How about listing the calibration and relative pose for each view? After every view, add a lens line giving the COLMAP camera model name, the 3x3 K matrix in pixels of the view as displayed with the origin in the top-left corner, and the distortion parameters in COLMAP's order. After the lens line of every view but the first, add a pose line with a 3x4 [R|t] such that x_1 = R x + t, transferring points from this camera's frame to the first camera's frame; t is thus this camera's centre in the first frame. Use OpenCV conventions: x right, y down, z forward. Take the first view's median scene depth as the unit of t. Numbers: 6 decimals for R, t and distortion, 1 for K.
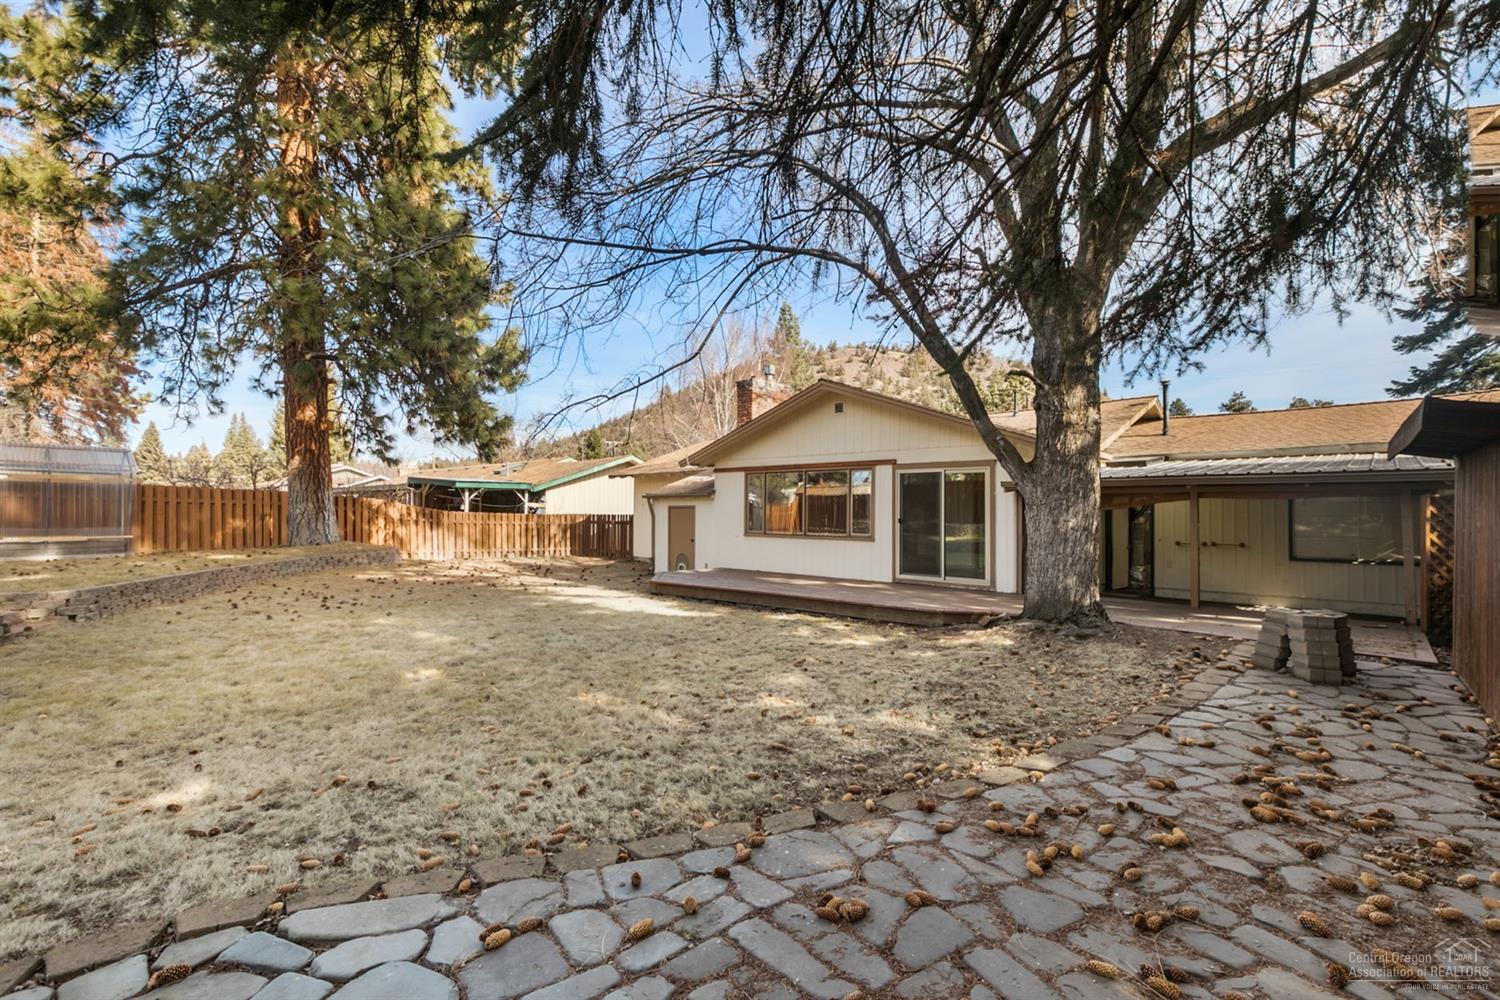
lens RADIAL K [[678.9, 0, 750.3], [0, 678.9, 504.7], [0, 0, 1]] dist [-0.001820, -0.000084]
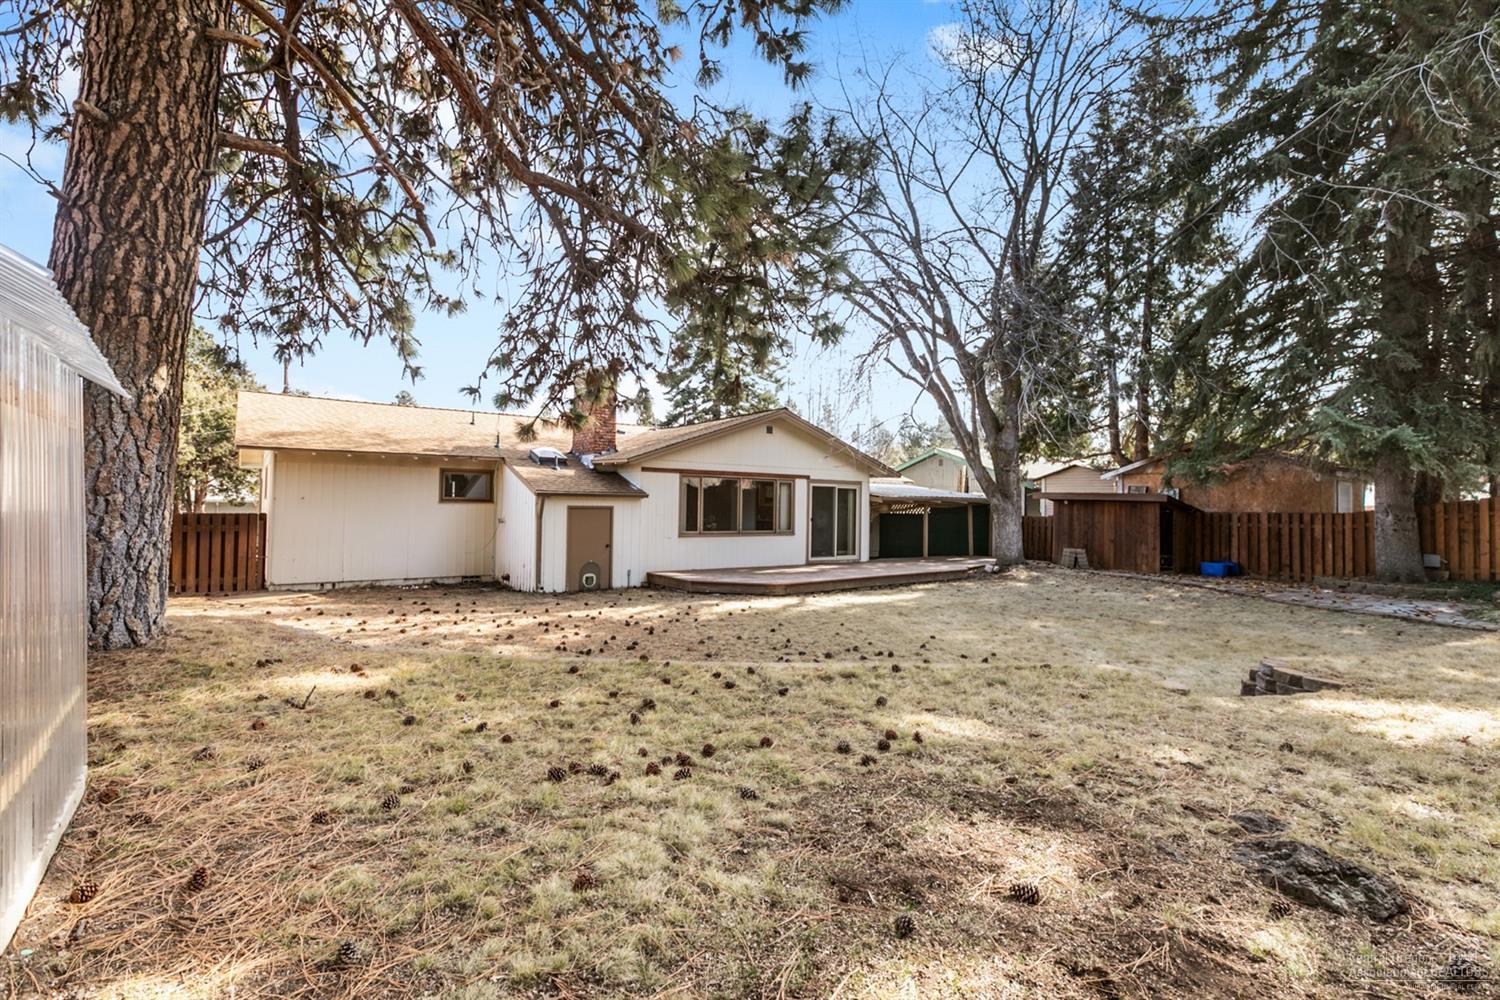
lens RADIAL K [[678.9, 0, 750.3], [0, 678.9, 506.5], [0, 0, 1]] dist [-0.001820, -0.000084]
pose [[0.201808, 0.008802, 0.979386, -1.060768], [-0.007953, 0.999941, -0.007348, 0.007722], [-0.979393, -0.006306, 0.201866, 0.752028]]
